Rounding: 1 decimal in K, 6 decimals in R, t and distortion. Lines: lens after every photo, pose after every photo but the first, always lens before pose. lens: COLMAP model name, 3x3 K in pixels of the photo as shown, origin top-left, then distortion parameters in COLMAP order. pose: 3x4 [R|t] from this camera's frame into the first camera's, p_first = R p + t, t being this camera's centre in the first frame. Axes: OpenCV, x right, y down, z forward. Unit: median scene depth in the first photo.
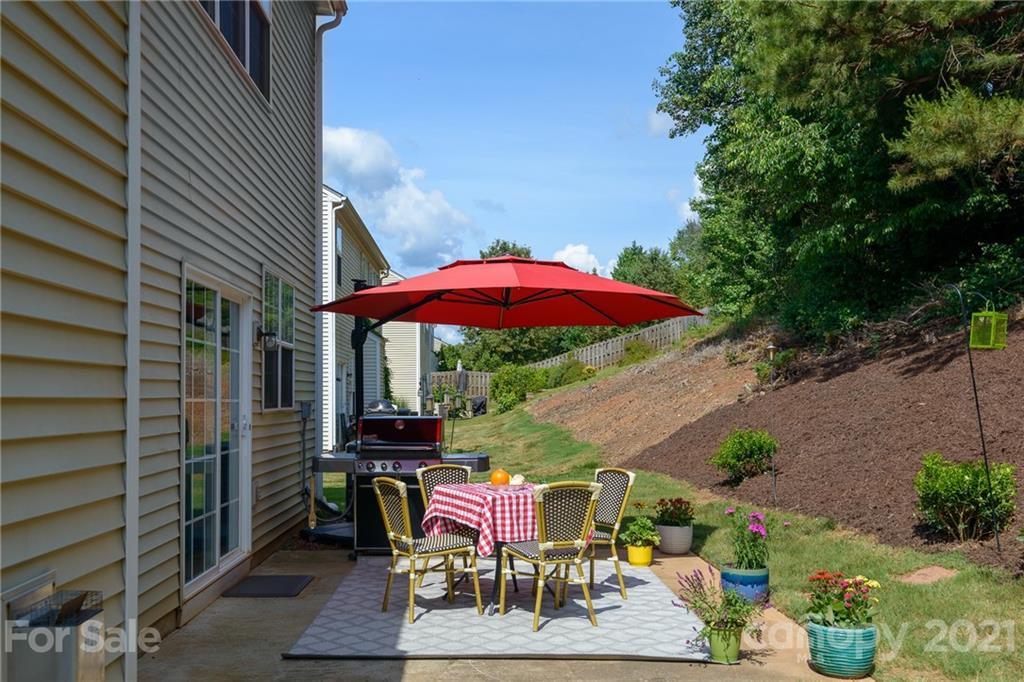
lens RADIAL K [[982.3, 0, 512.8], [0, 982.3, 364.6], [0, 0, 1]] dist [0.008779, 0.006754]
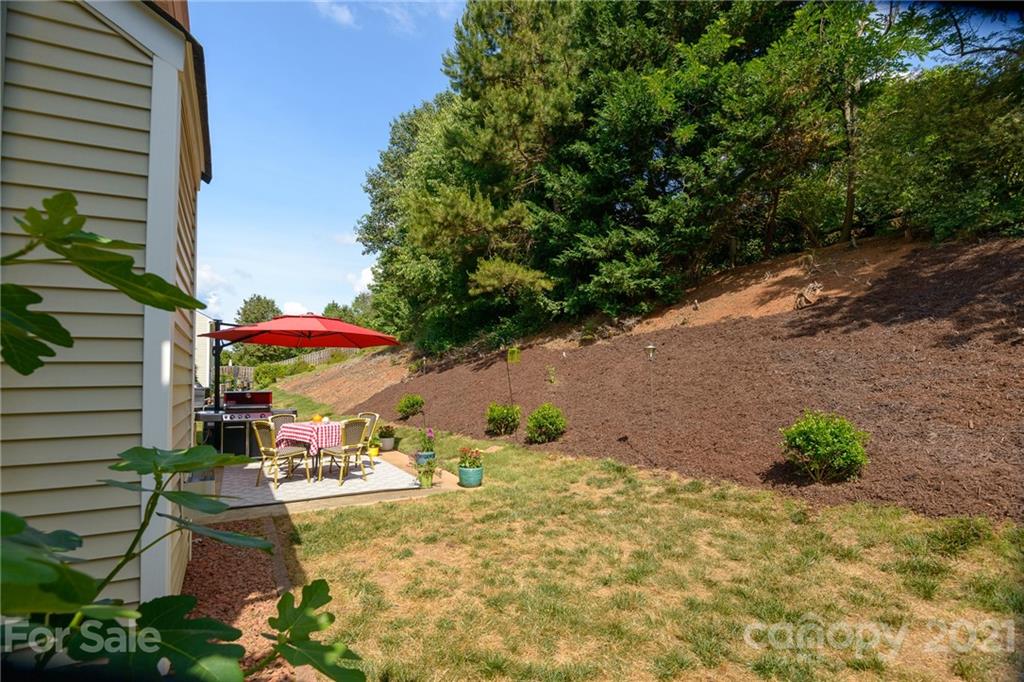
lens RADIAL K [[534.4, 0, 512.0], [0, 534.4, 341.0], [0, 0, 1]] dist [-0.000107, -0.000078]
pose [[0.865133, 0.031377, 0.500560, -0.164873], [-0.012908, 0.999104, -0.040317, -0.009981], [-0.501377, 0.028418, 0.864762, -0.167775]]
